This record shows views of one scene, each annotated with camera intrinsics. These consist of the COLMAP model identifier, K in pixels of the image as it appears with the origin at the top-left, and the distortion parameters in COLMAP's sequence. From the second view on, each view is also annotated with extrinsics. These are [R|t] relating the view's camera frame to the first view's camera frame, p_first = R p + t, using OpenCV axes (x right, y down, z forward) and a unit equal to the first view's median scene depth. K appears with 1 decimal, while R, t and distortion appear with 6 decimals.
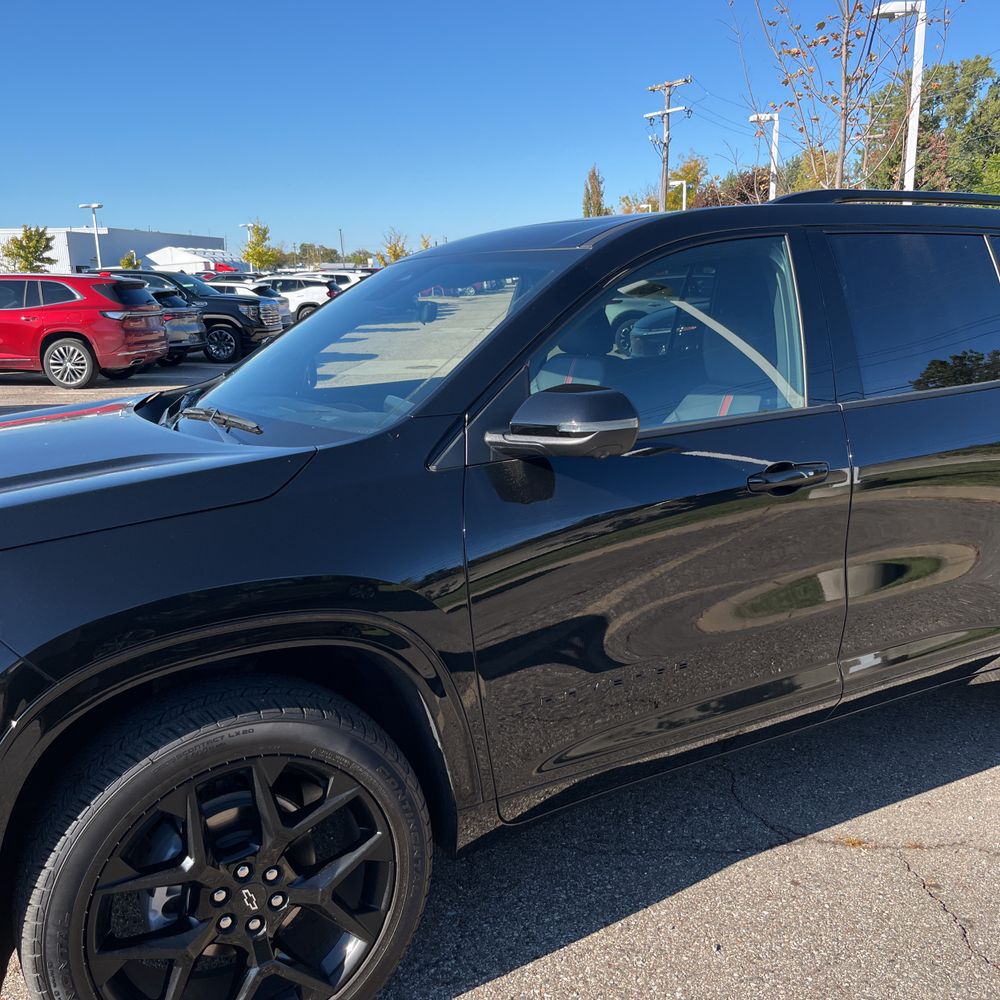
lens RADIAL K [[1020.6, 0, 505.8], [0, 1020.6, 502.5], [0, 0, 1]] dist [0.012434, 0.000000]
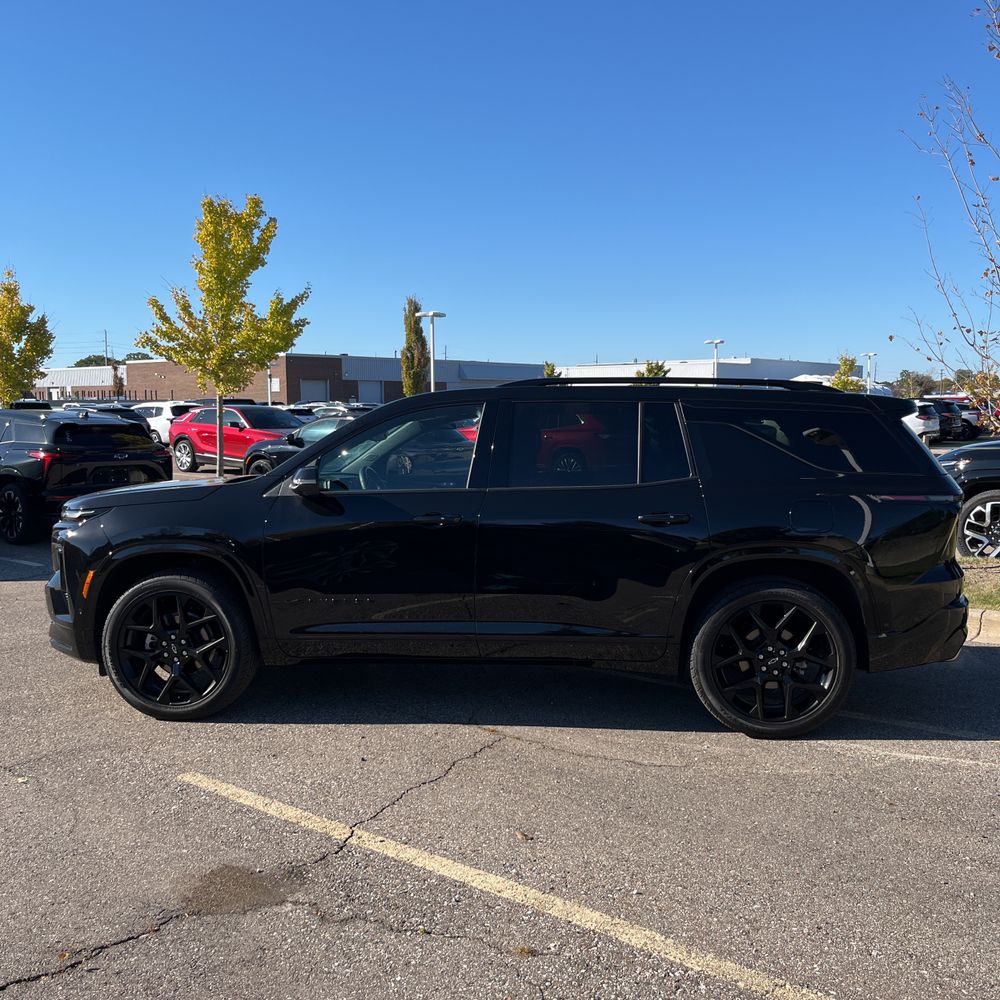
lens RADIAL K [[1020.6, 0, 498.7], [0, 1020.6, 497.3], [0, 0, 1]] dist [0.012434, 0.000000]
pose [[0.814028, 0.065684, -0.577099, 1.204609], [-0.136975, 0.987270, -0.080841, 0.061429], [0.564443, 0.144855, 0.812663, -0.458928]]
